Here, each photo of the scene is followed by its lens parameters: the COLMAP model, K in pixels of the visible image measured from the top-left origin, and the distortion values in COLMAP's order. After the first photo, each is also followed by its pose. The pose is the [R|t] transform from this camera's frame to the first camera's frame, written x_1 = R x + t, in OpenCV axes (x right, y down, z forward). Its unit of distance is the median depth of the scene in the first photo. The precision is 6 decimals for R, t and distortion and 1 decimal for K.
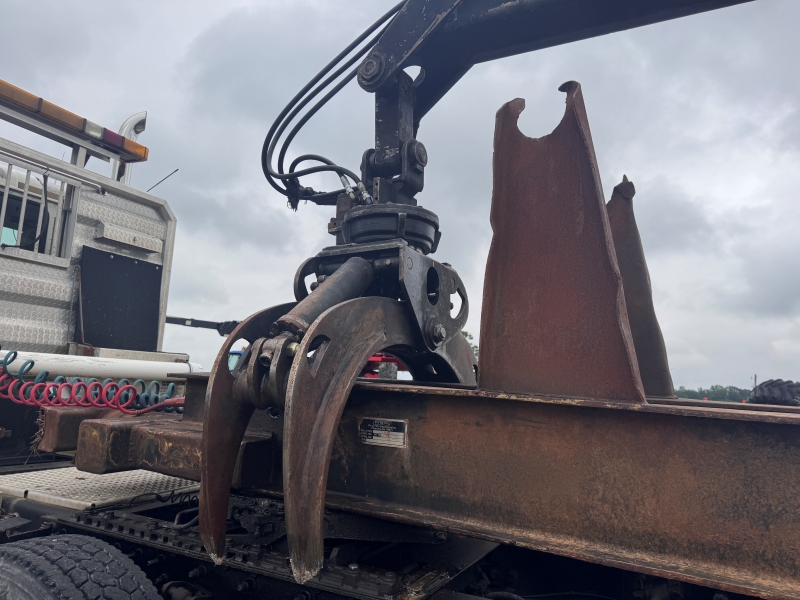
lens RADIAL K [[557.9, 0, 390.4], [0, 557.9, 307.2], [0, 0, 1]] dist [-0.011030, -0.006229]
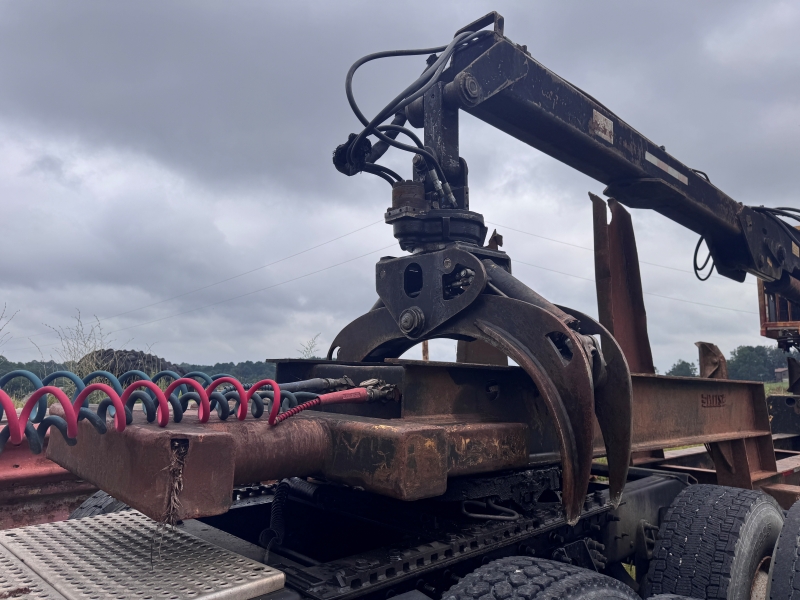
lens RADIAL K [[557.9, 0, 390.4], [0, 557.9, 307.2], [0, 0, 1]] dist [-0.011030, -0.006229]
pose [[0.346417, 0.072105, 0.935305, -1.293645], [-0.127618, 0.991395, -0.029162, 0.074074], [-0.929359, -0.109260, 0.352638, 0.817247]]
